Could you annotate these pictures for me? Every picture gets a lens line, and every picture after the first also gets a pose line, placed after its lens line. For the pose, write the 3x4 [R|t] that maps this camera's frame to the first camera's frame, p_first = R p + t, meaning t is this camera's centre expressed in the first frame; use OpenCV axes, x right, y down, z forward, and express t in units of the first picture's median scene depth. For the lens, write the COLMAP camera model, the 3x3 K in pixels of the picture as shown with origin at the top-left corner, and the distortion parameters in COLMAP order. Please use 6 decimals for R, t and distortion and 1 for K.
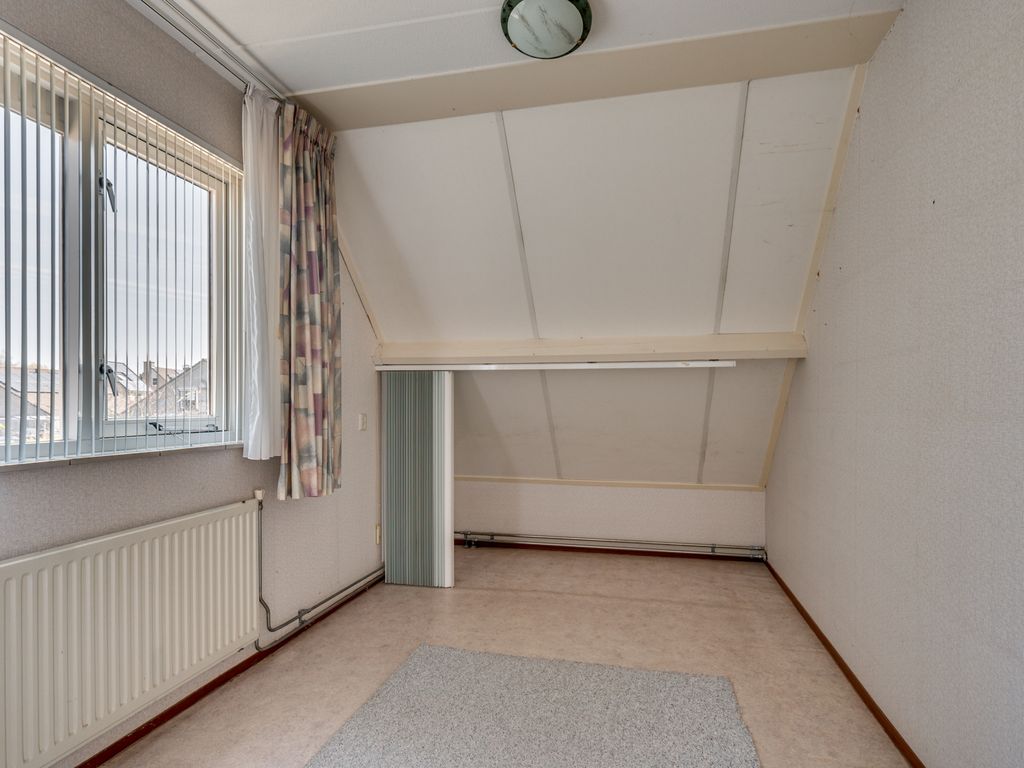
lens RADIAL K [[559.7, 0, 512.8], [0, 559.7, 388.5], [0, 0, 1]] dist [0.002987, 0.000581]
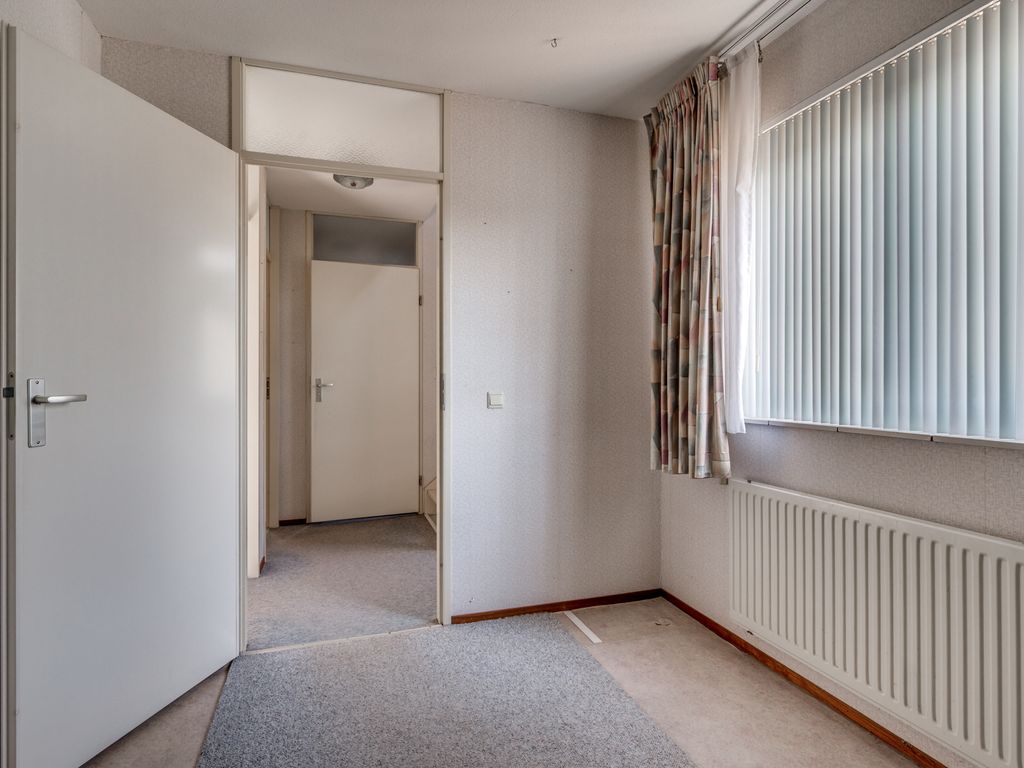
lens RADIAL K [[559.7, 0, 512.8], [0, 559.7, 388.5], [0, 0, 1]] dist [0.002987, 0.000581]
pose [[-0.843920, 0.013656, -0.536295, 0.282878], [0.021312, 0.999740, -0.008080, 0.034078], [0.536046, -0.018248, -0.843992, 1.225922]]
